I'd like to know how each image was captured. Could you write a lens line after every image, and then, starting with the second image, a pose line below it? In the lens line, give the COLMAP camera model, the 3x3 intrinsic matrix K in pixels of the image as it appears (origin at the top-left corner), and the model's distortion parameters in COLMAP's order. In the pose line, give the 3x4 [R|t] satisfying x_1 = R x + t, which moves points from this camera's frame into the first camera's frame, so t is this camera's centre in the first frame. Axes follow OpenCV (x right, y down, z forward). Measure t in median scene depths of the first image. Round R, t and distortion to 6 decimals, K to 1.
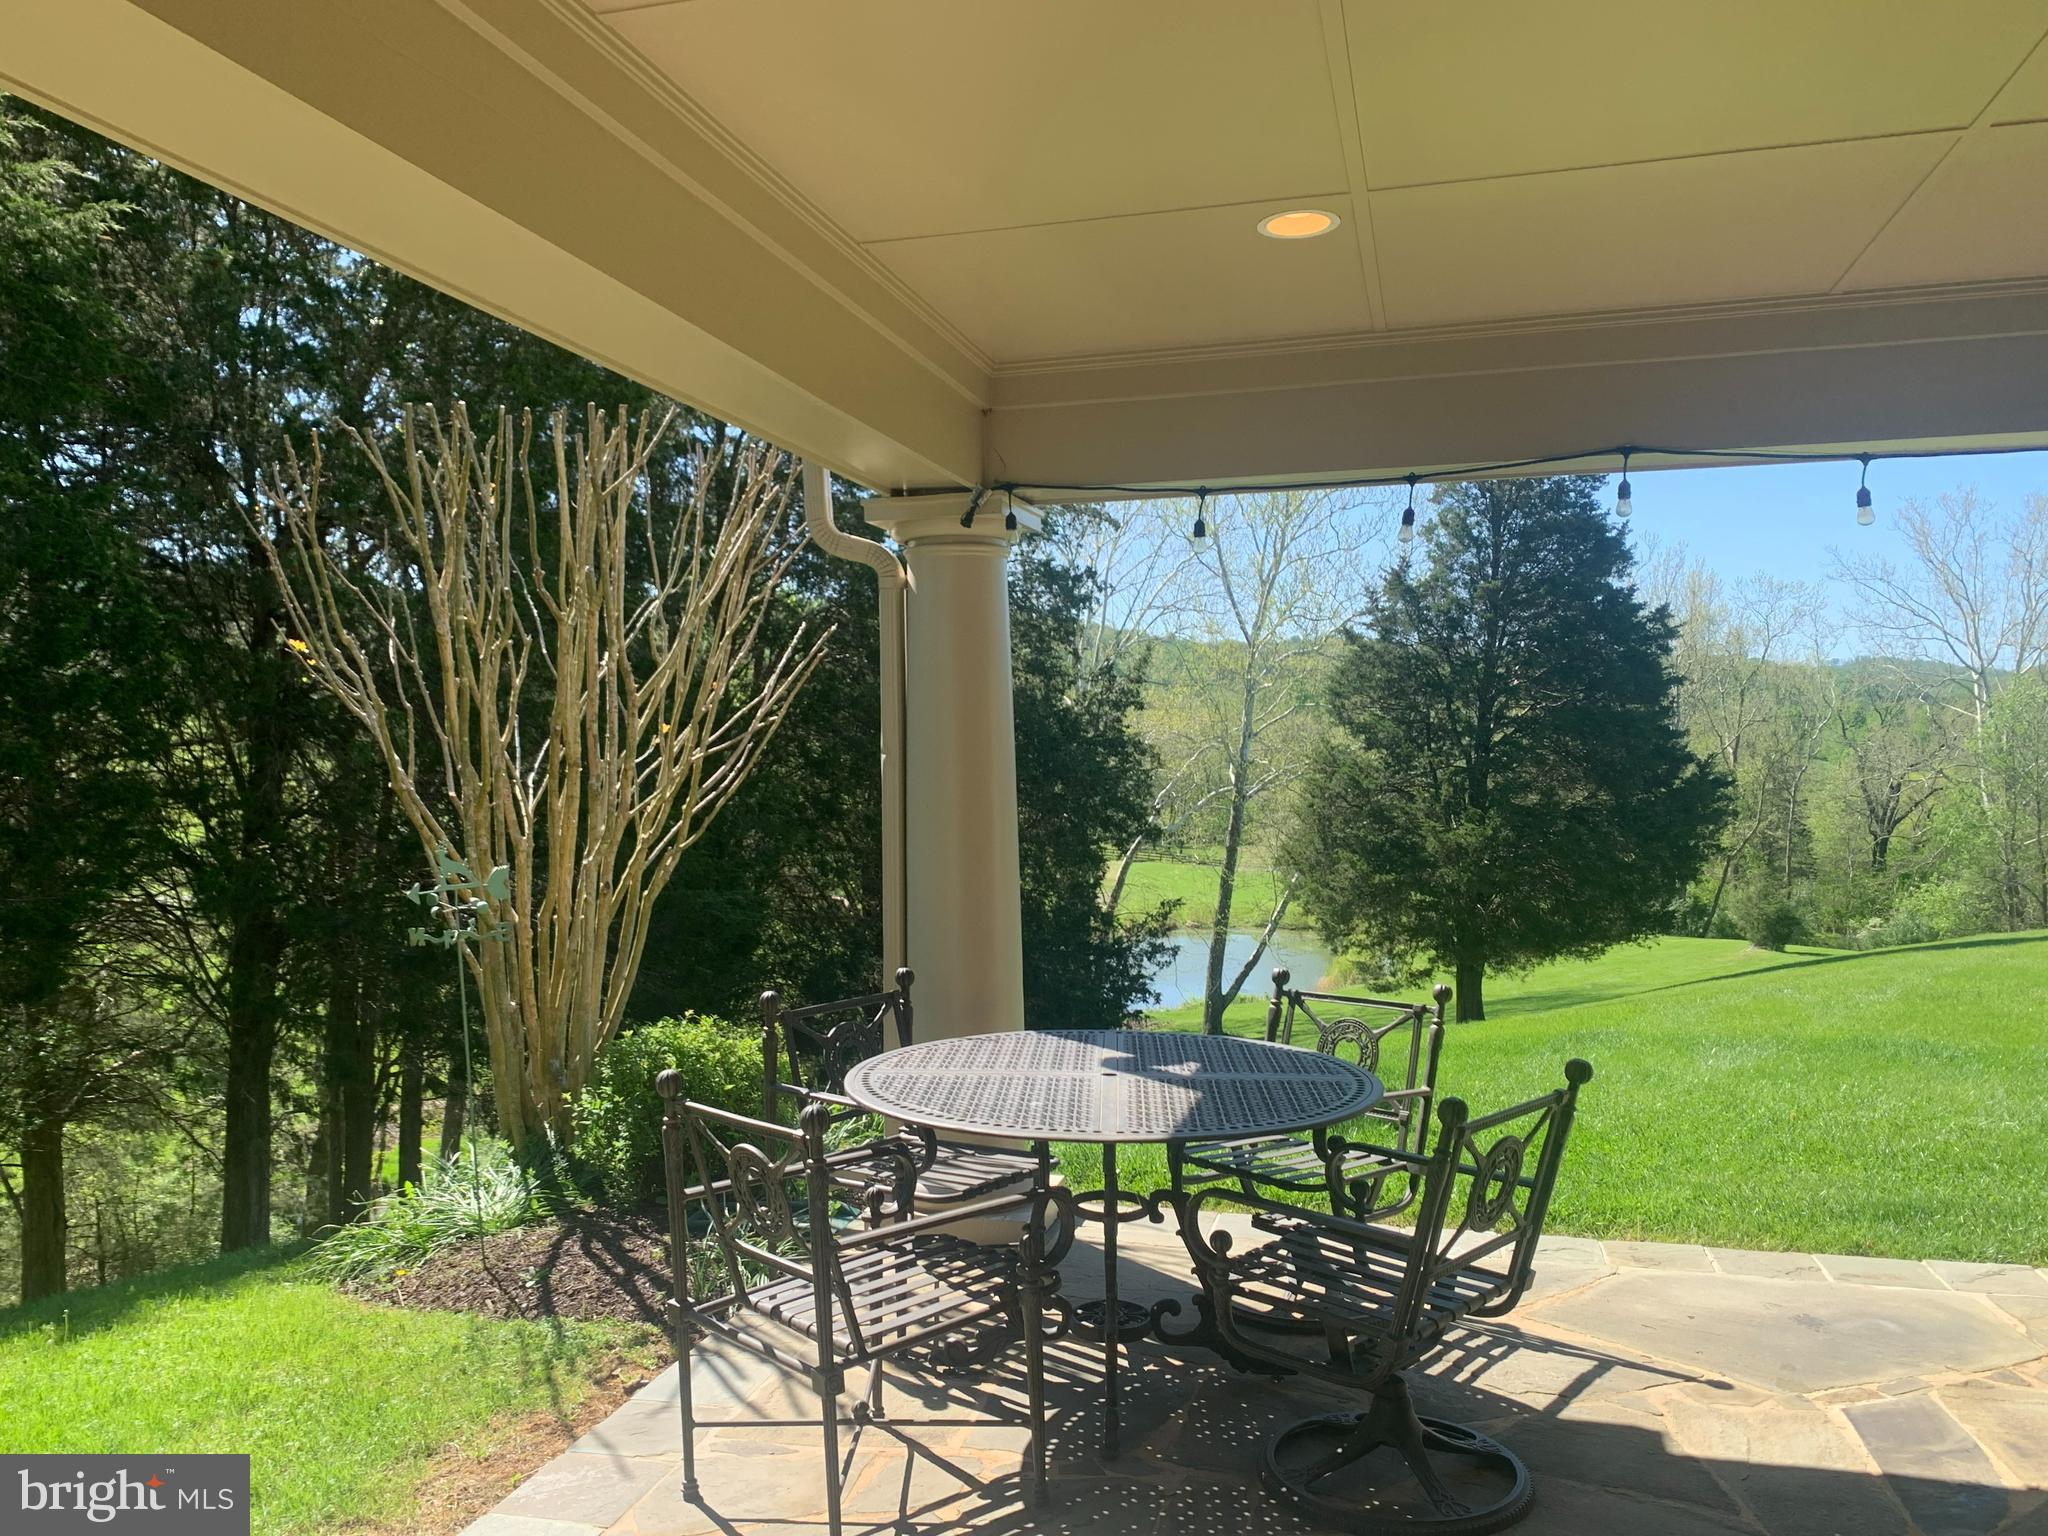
lens RADIAL K [[1557.0, 0, 1023.8], [0, 1557.0, 800.9], [0, 0, 1]] dist [-0.011636, -0.004519]
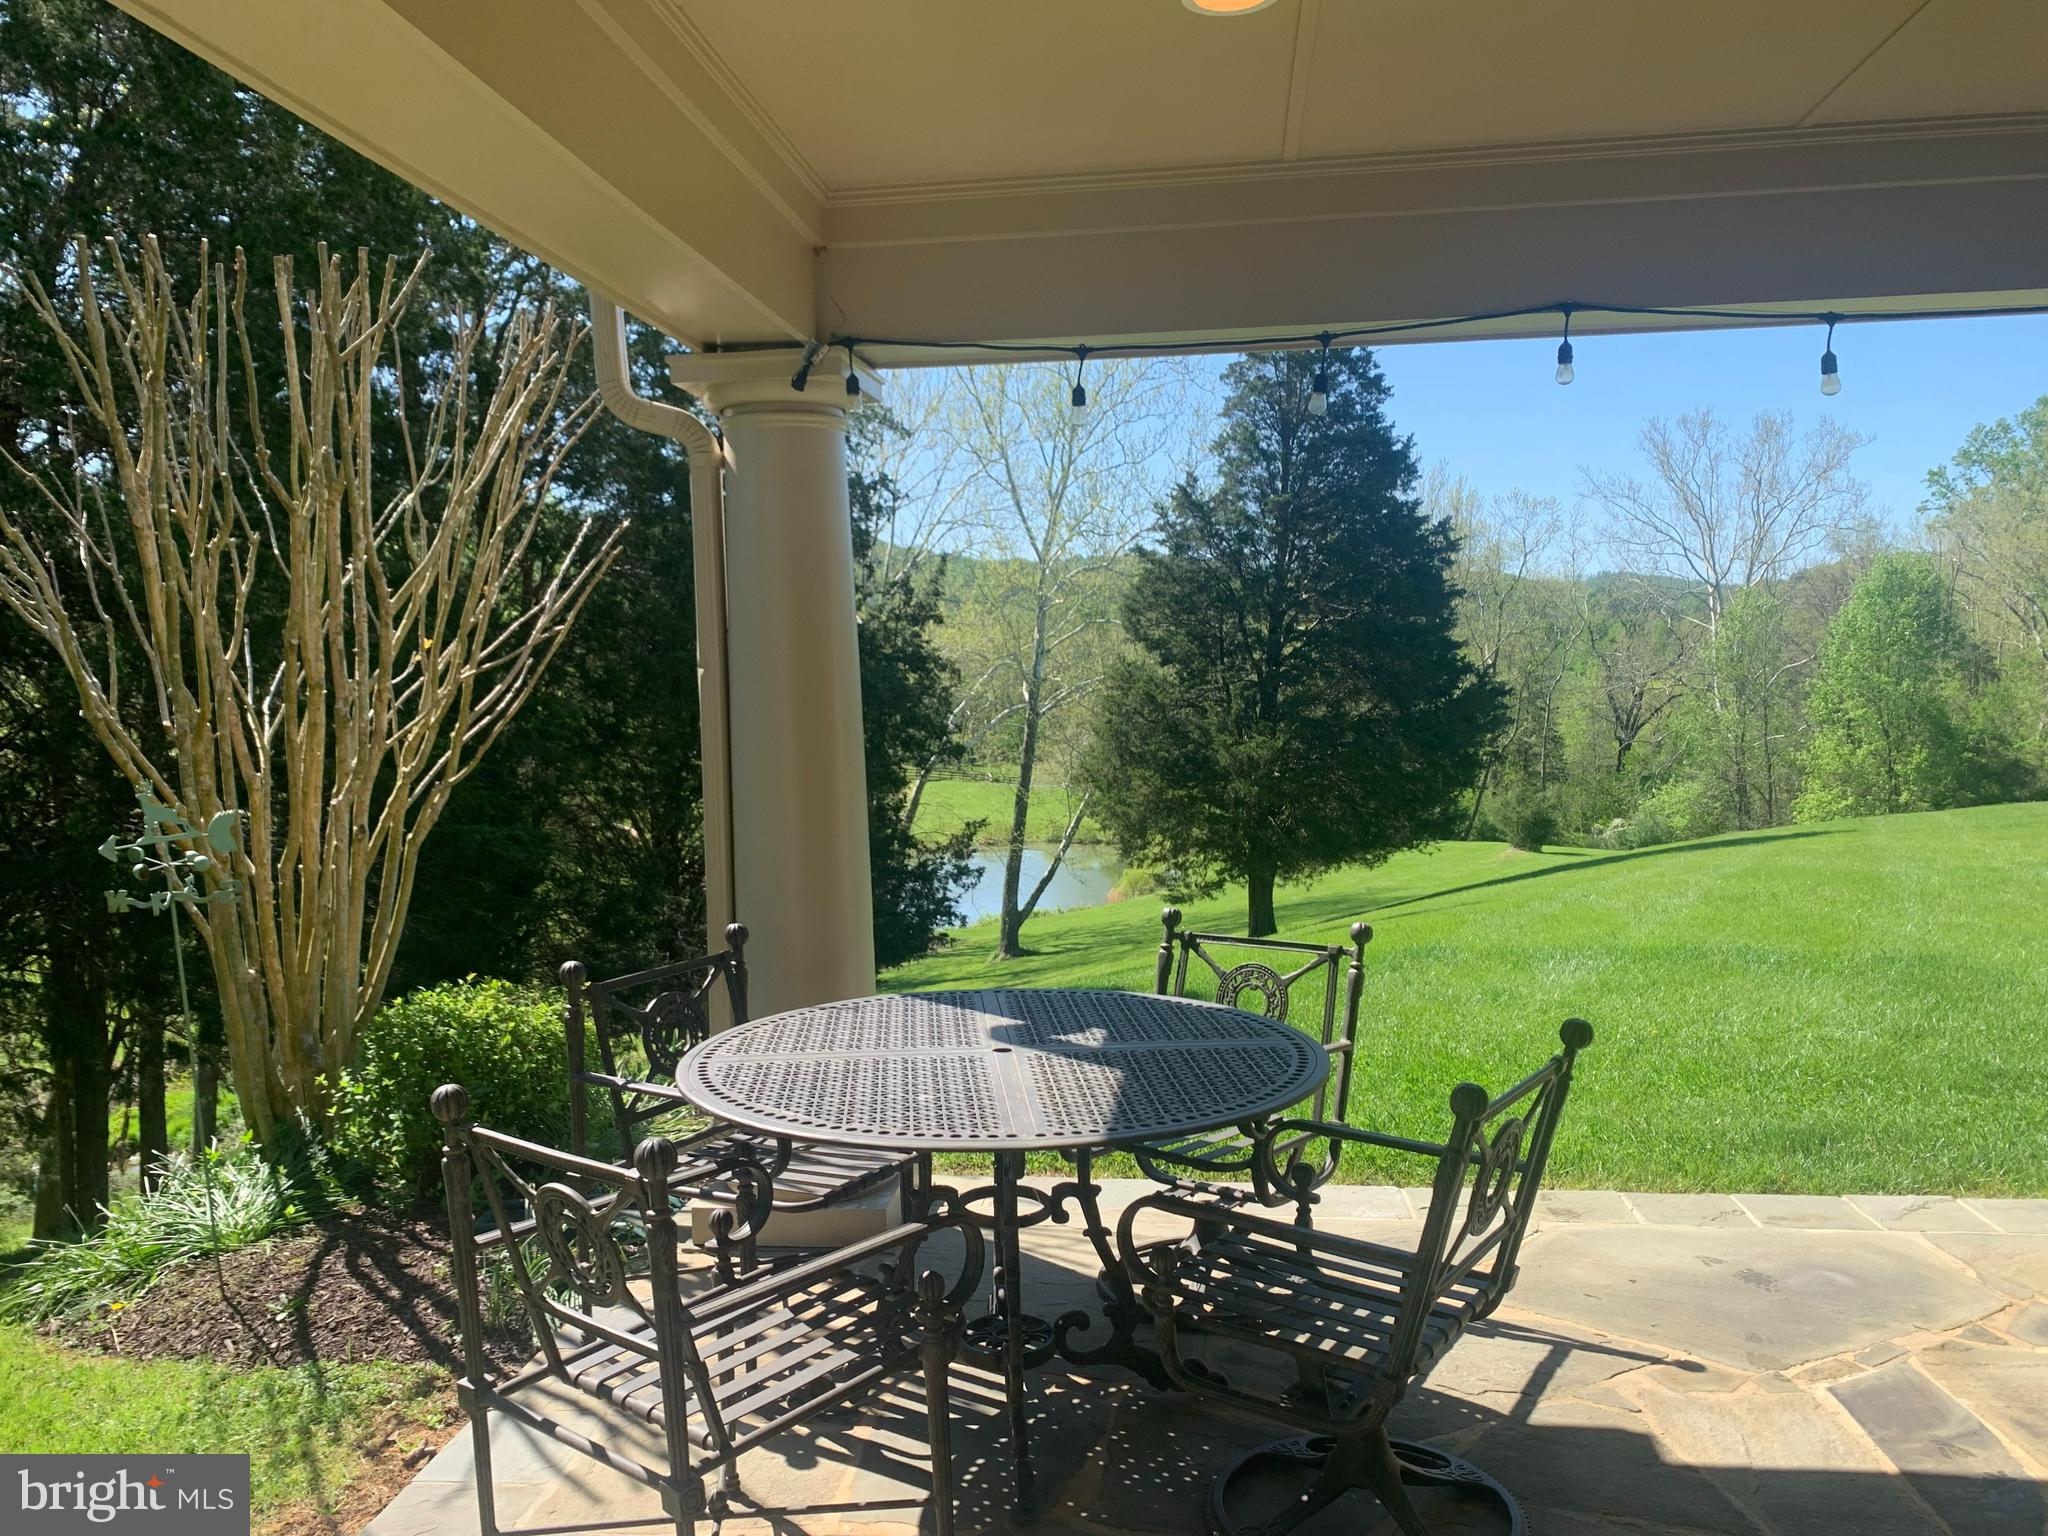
lens RADIAL K [[1557.0, 0, 1023.8], [0, 1557.0, 800.9], [0, 0, 1]] dist [-0.011636, -0.004519]
pose [[0.990505, -0.022147, 0.135684, -0.027423], [0.015000, 0.998457, 0.053475, -0.000223], [-0.136659, -0.050932, 0.989308, 0.120478]]
